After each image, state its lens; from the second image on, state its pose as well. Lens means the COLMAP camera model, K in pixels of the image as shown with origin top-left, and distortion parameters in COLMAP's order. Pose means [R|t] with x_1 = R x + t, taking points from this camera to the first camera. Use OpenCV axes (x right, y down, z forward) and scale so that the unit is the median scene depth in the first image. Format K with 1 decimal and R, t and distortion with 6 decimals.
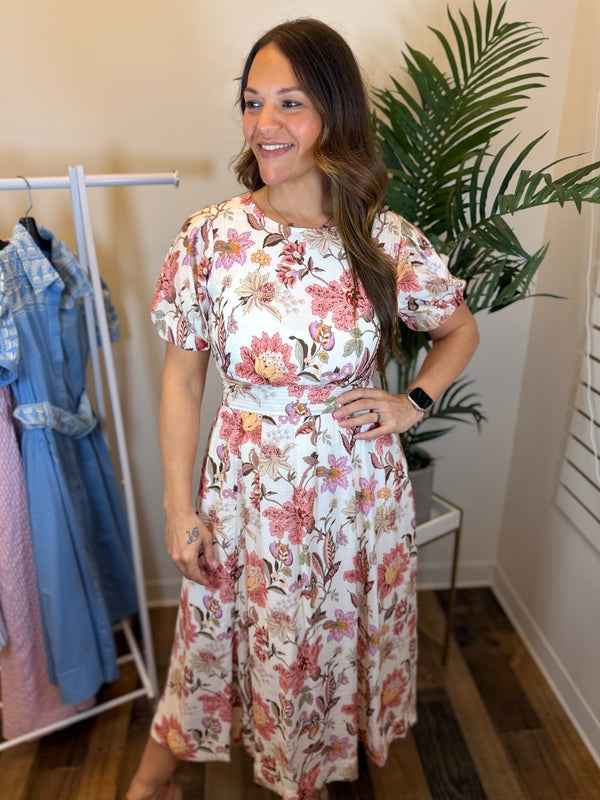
lens RADIAL K [[635.9, 0, 290.0], [0, 635.9, 398.0], [0, 0, 1]] dist [-0.024867, 0.013148]
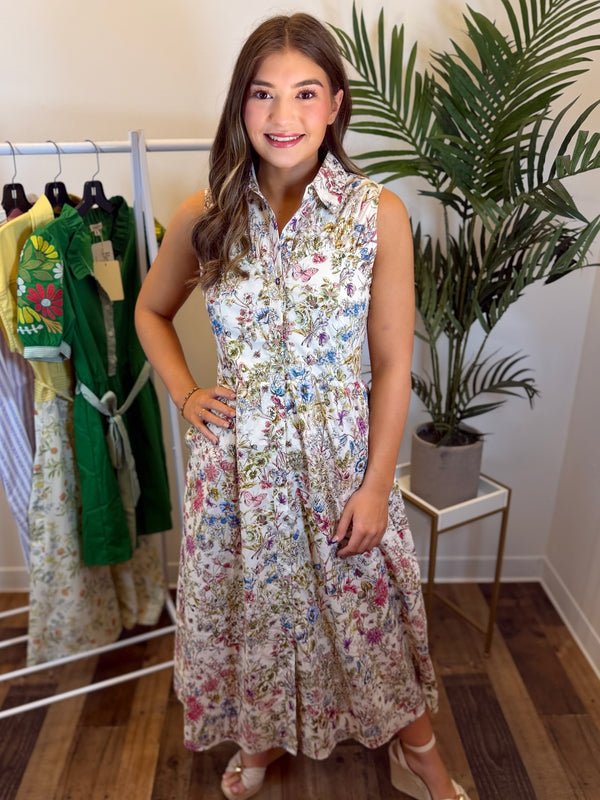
lens RADIAL K [[710.6, 0, 282.5], [0, 710.6, 430.9], [0, 0, 1]] dist [-0.013096, -0.000736]
pose [[0.998221, 0.023821, -0.054659, -0.026696], [-0.021897, 0.999129, 0.035531, 0.063789], [0.055458, -0.034271, 0.997873, -0.129282]]
